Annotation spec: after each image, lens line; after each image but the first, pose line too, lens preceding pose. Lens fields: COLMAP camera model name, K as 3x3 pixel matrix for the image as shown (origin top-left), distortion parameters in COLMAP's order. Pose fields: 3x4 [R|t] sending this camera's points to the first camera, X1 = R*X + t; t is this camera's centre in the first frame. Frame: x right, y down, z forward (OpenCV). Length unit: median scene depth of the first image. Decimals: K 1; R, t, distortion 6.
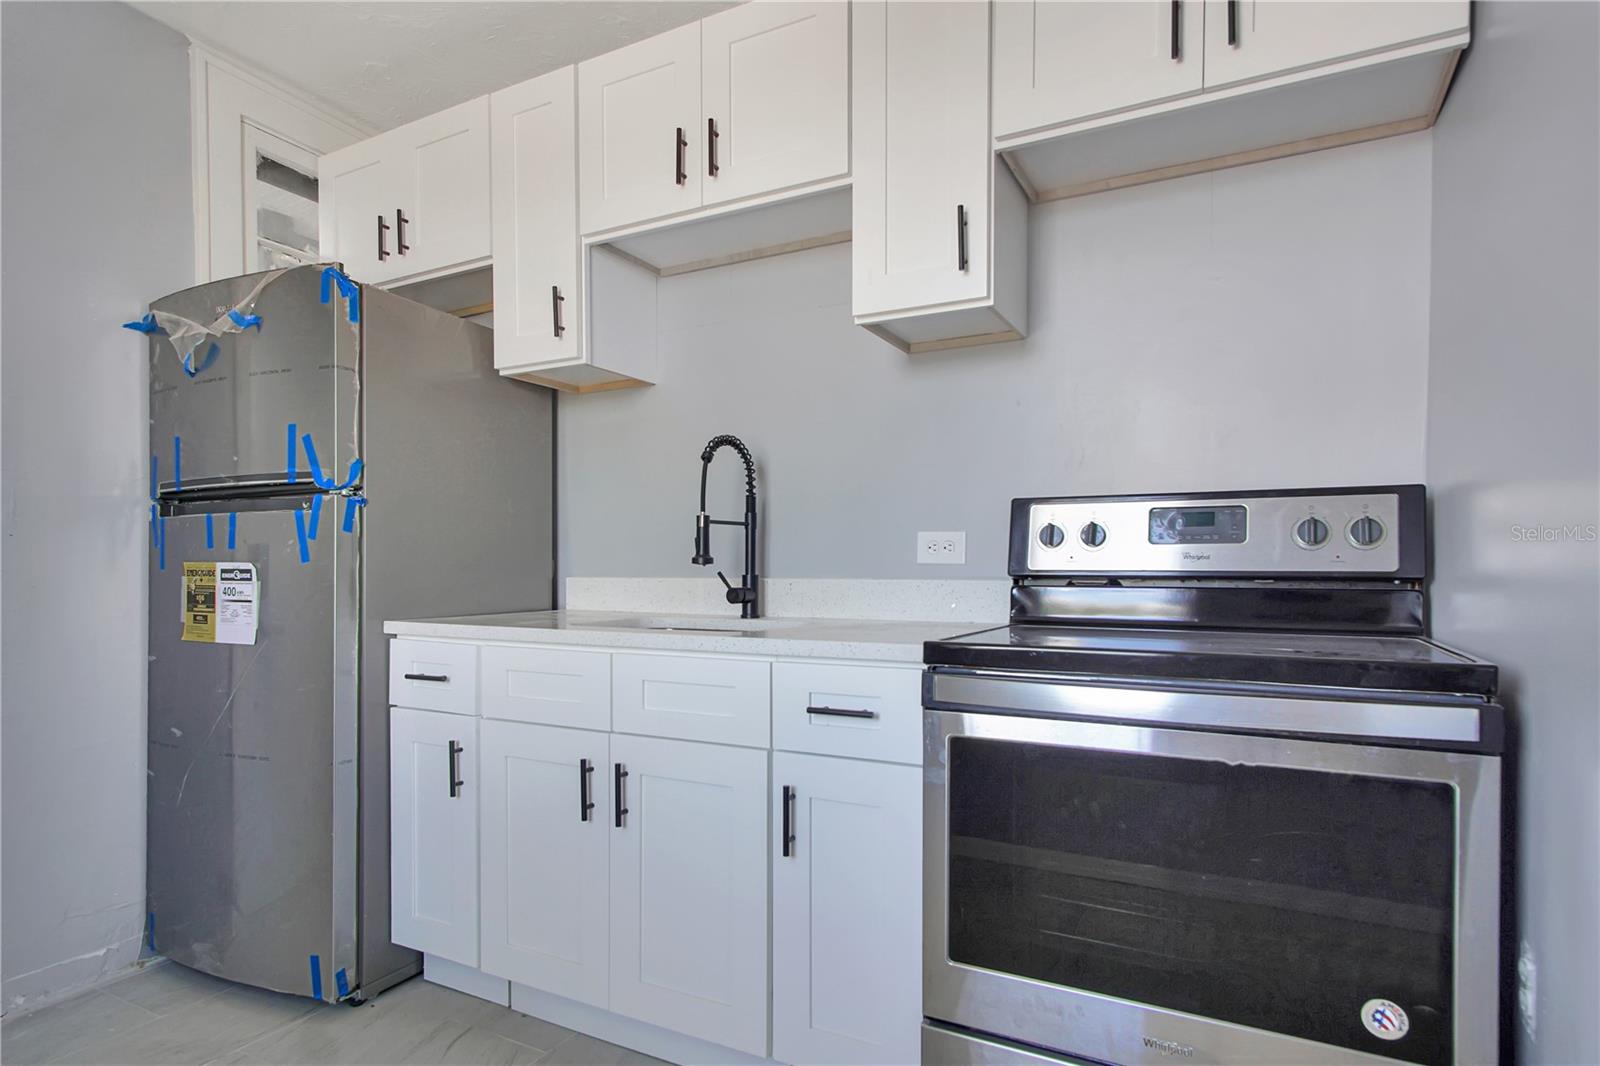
lens RADIAL K [[858.5, 0, 796.3], [0, 858.5, 566.7], [0, 0, 1]] dist [0.005621, -0.000174]
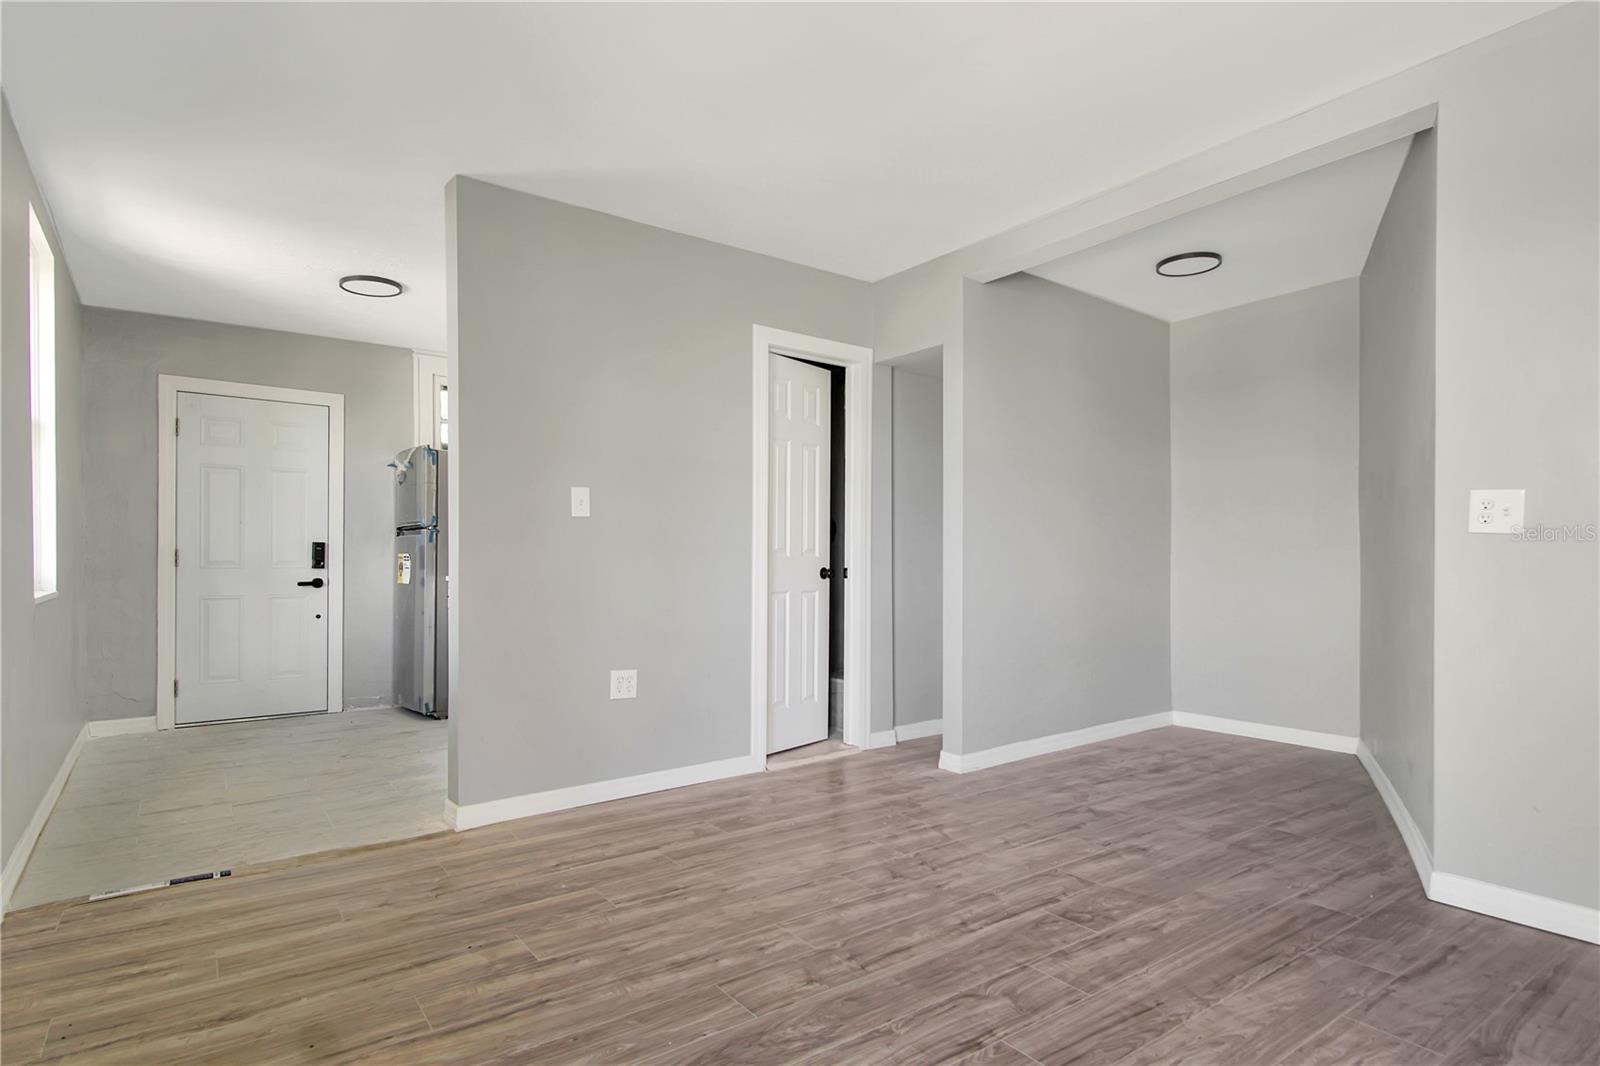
lens RADIAL K [[858.5, 0, 805.3], [0, 858.5, 544.4], [0, 0, 1]] dist [0.005621, -0.000174]
pose [[0.897757, -0.005351, -0.440458, 1.709468], [-0.001243, 0.999891, -0.014681, 0.004835], [0.440489, 0.013727, 0.897653, -0.902242]]
